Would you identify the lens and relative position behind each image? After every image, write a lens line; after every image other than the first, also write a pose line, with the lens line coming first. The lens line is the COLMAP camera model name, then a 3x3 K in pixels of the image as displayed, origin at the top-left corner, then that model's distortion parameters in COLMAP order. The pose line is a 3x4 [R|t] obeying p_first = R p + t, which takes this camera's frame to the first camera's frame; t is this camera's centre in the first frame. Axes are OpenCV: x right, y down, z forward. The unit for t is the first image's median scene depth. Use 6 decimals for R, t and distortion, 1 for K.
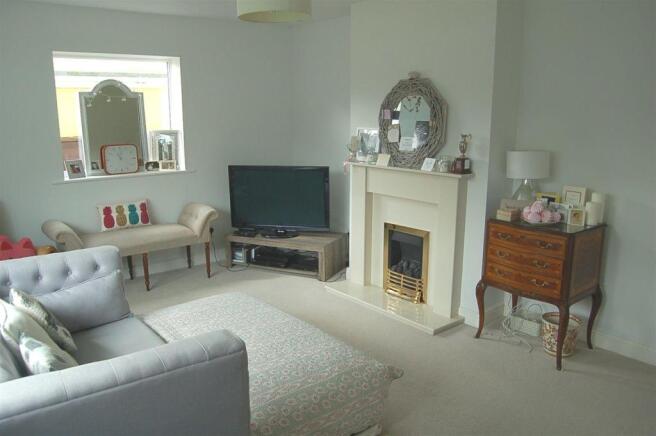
lens RADIAL K [[519.4, 0, 323.1], [0, 519.4, 218.5], [0, 0, 1]] dist [-0.053699, -0.003430]
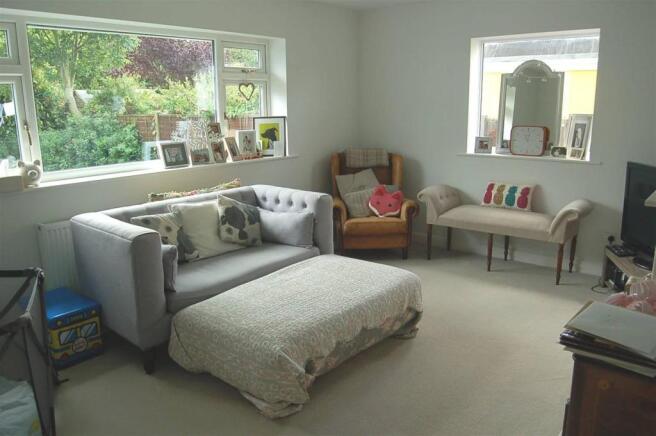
lens RADIAL K [[519.4, 0, 323.1], [0, 519.4, 218.5], [0, 0, 1]] dist [-0.053699, -0.003430]
pose [[0.226326, 0.216478, -0.949691, 0.494671], [-0.192522, 0.965698, 0.174246, -0.068077], [0.954836, 0.143400, 0.260240, 0.391787]]
